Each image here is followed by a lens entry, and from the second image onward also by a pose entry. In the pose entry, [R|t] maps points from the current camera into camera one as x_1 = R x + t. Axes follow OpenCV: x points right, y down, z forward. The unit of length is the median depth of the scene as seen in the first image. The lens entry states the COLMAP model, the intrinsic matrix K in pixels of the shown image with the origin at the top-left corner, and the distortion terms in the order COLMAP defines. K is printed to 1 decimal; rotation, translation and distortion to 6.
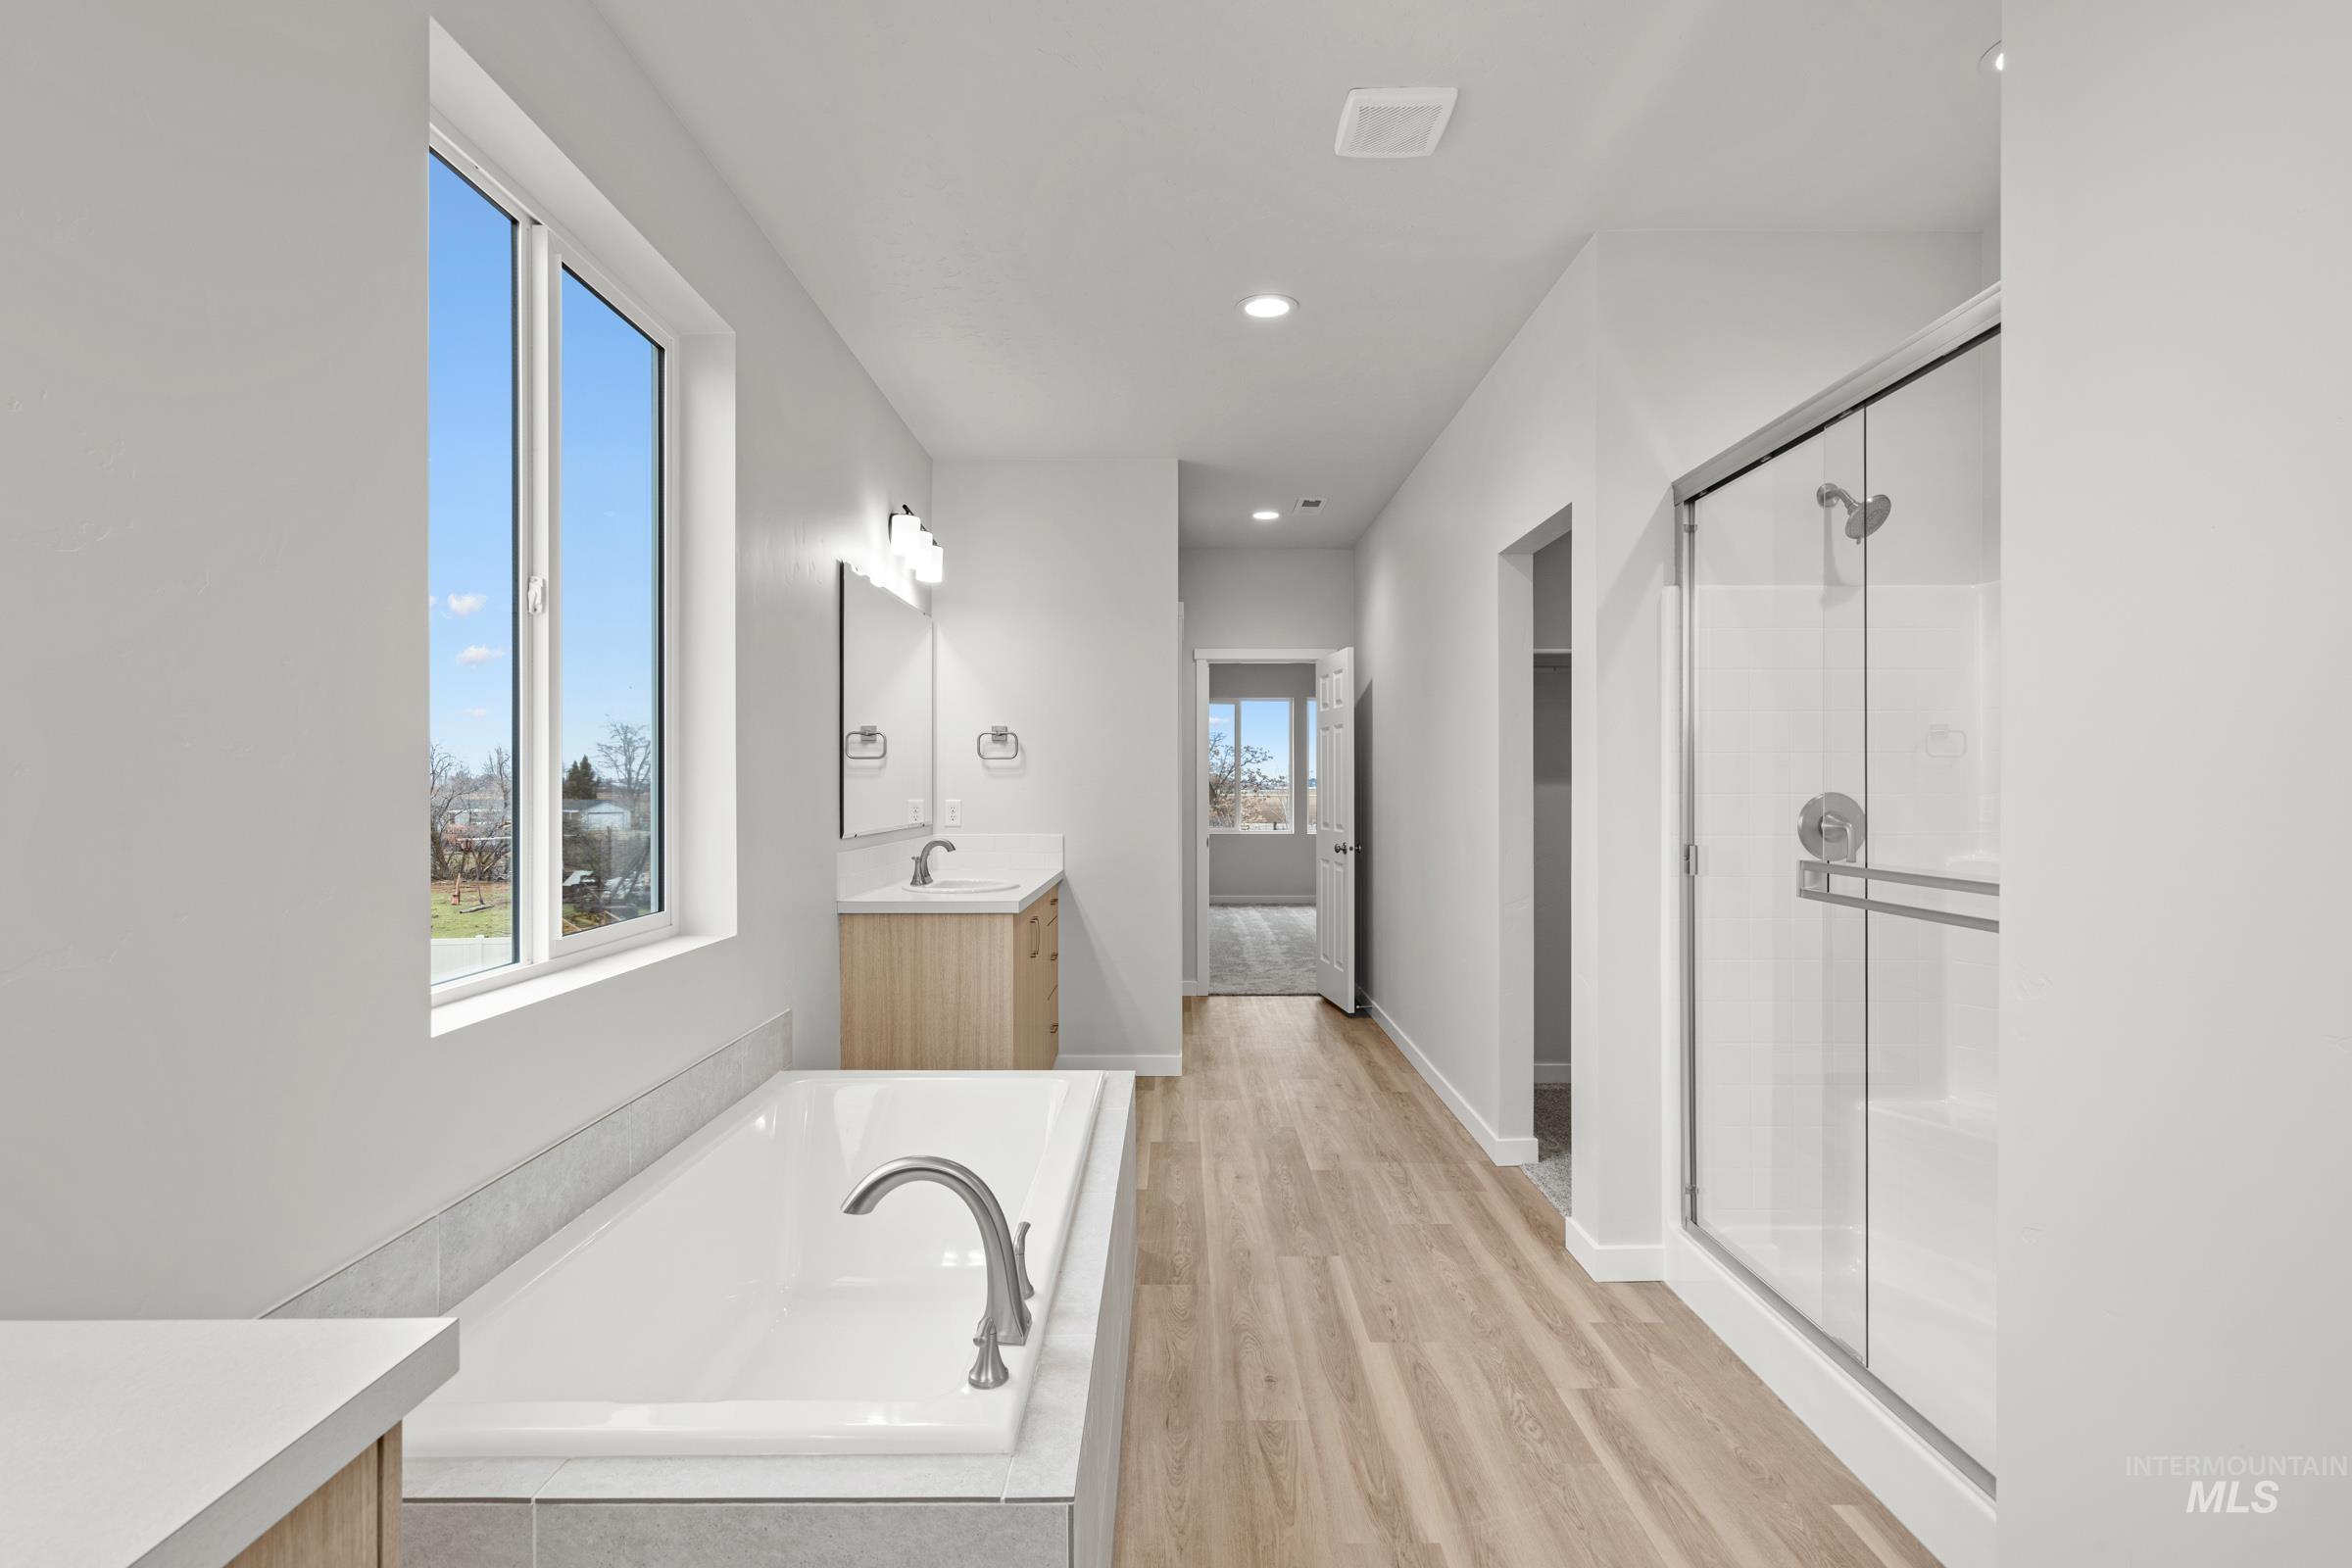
lens RADIAL K [[1189.1, 0, 1178.9], [0, 1189.1, 784.6], [0, 0, 1]] dist [-0.000893, -0.000304]
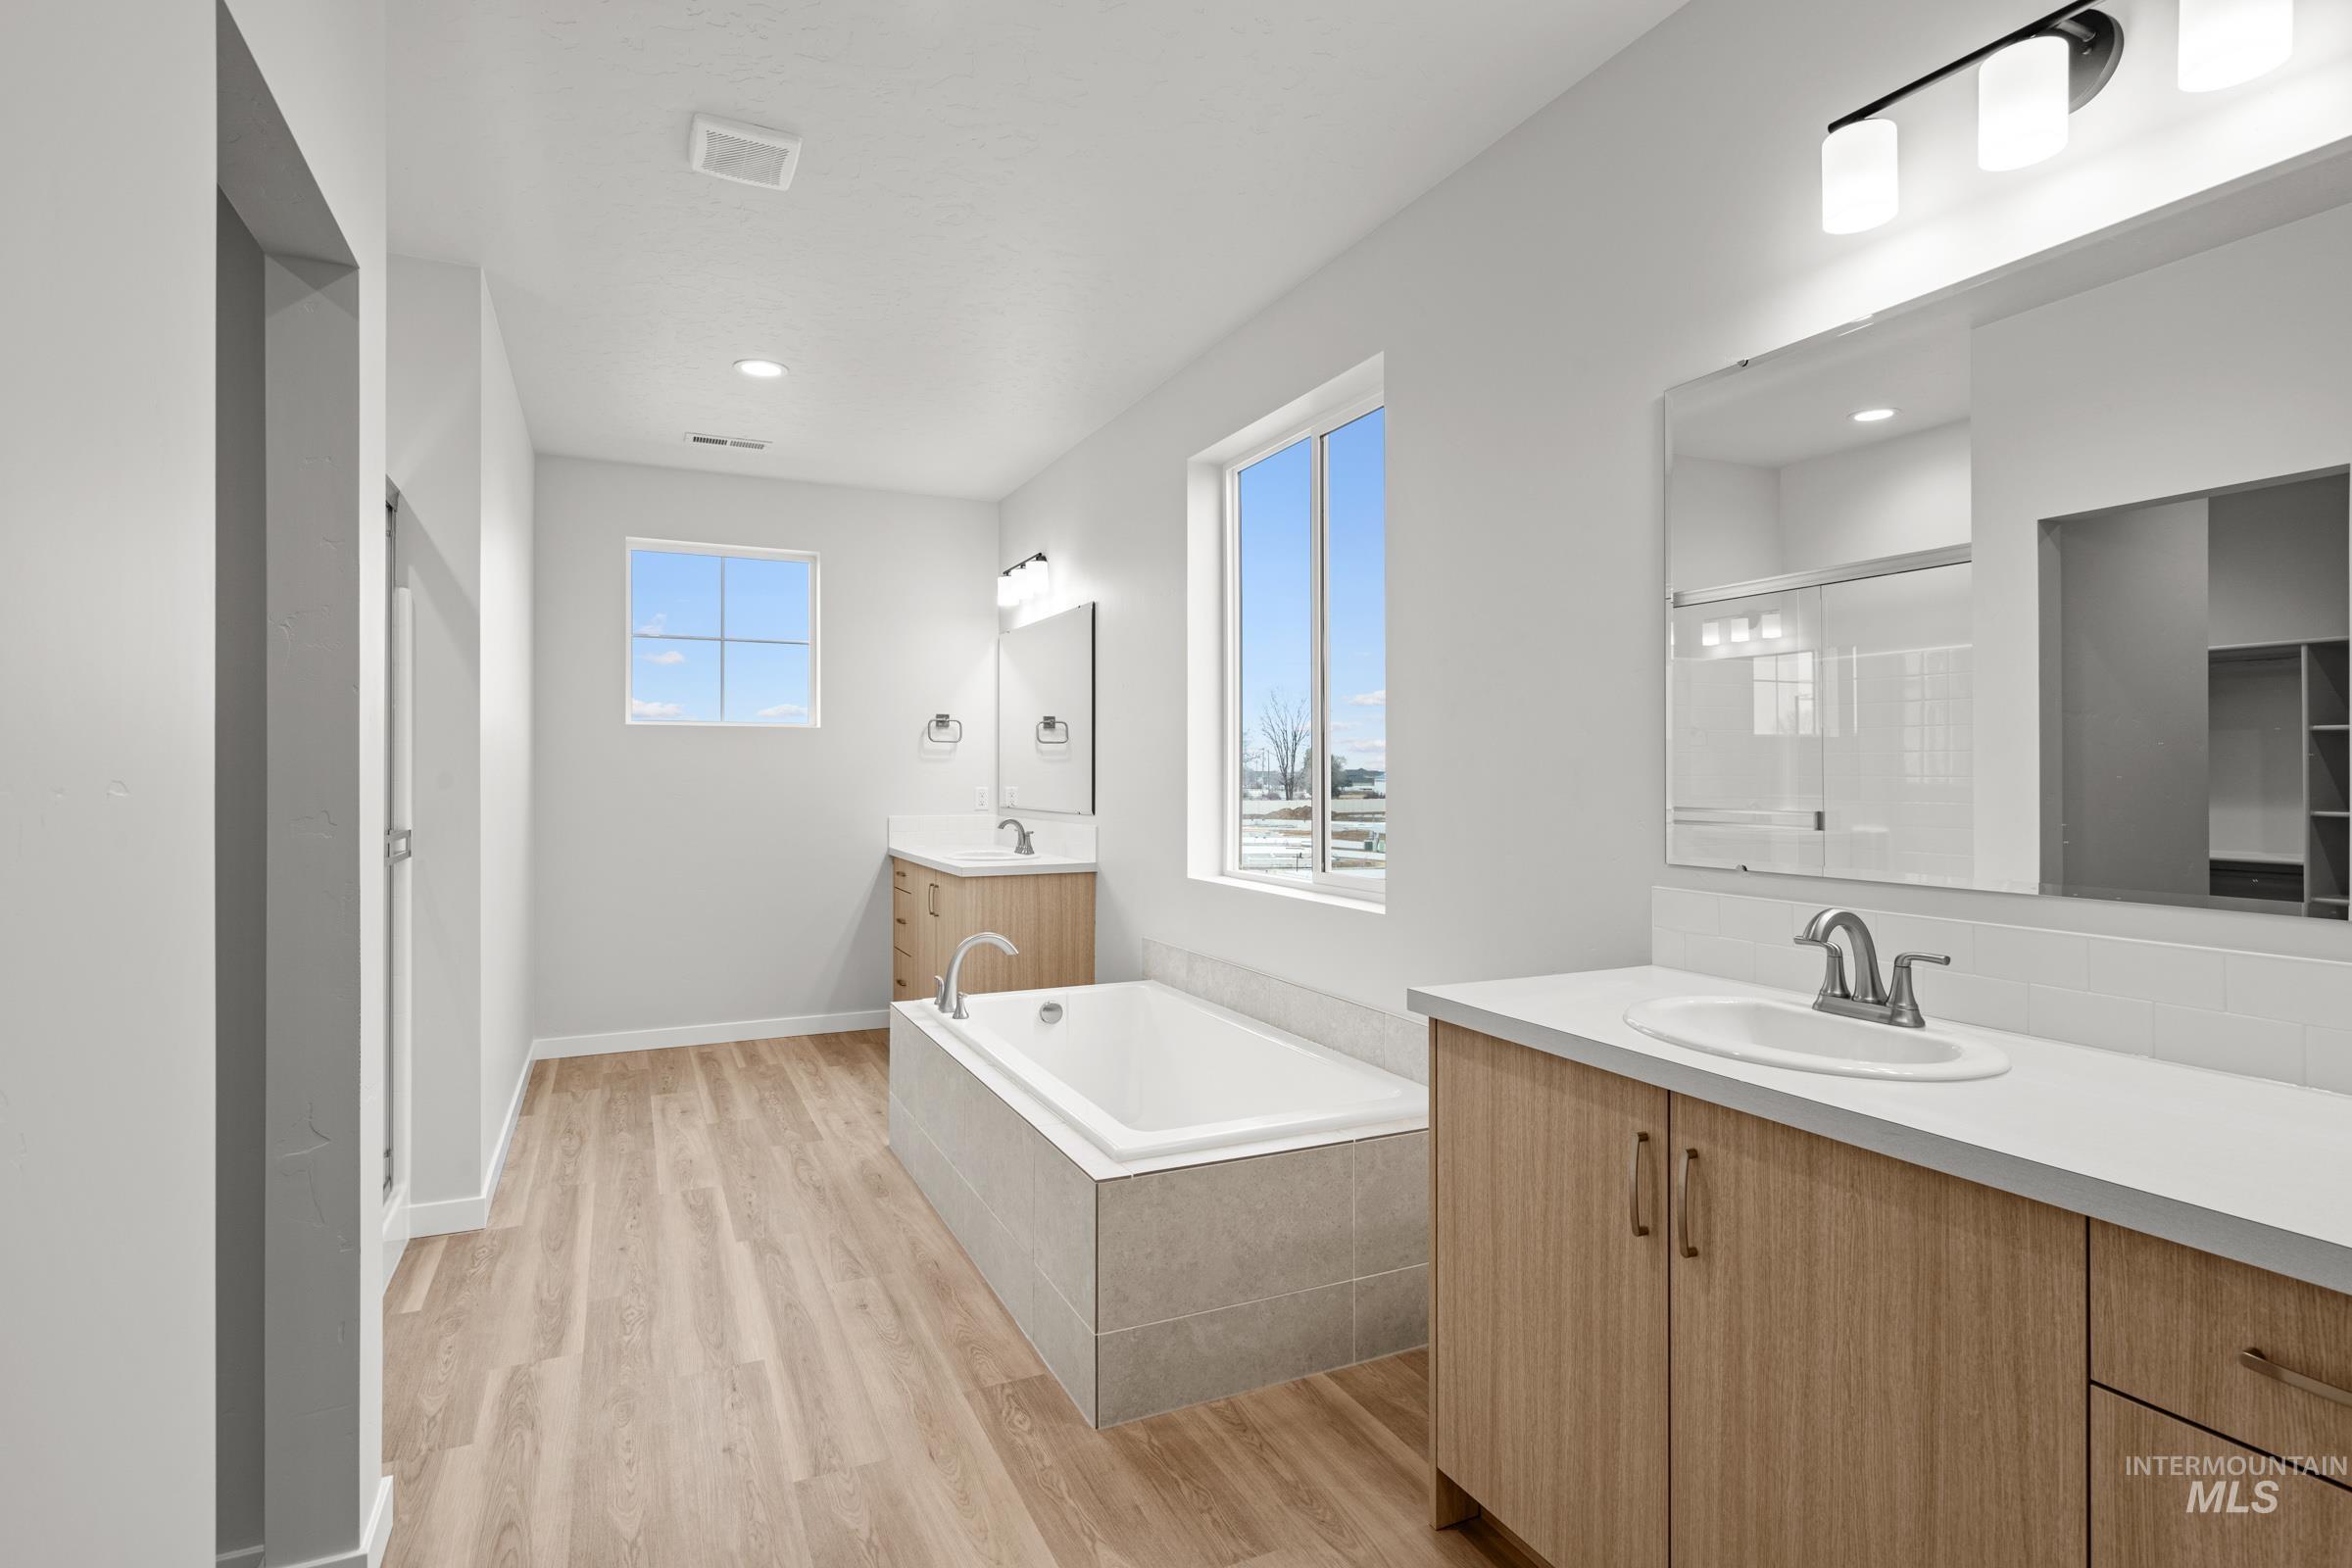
lens RADIAL K [[1189.1, 0, 1181.7], [0, 1189.1, 778.3], [0, 0, 1]] dist [-0.000893, -0.000304]
pose [[-0.906602, 0.005081, -0.421957, 0.264086], [0.004539, 0.999987, 0.002291, 0.002921], [0.421963, 0.000162, -0.906613, 2.062793]]
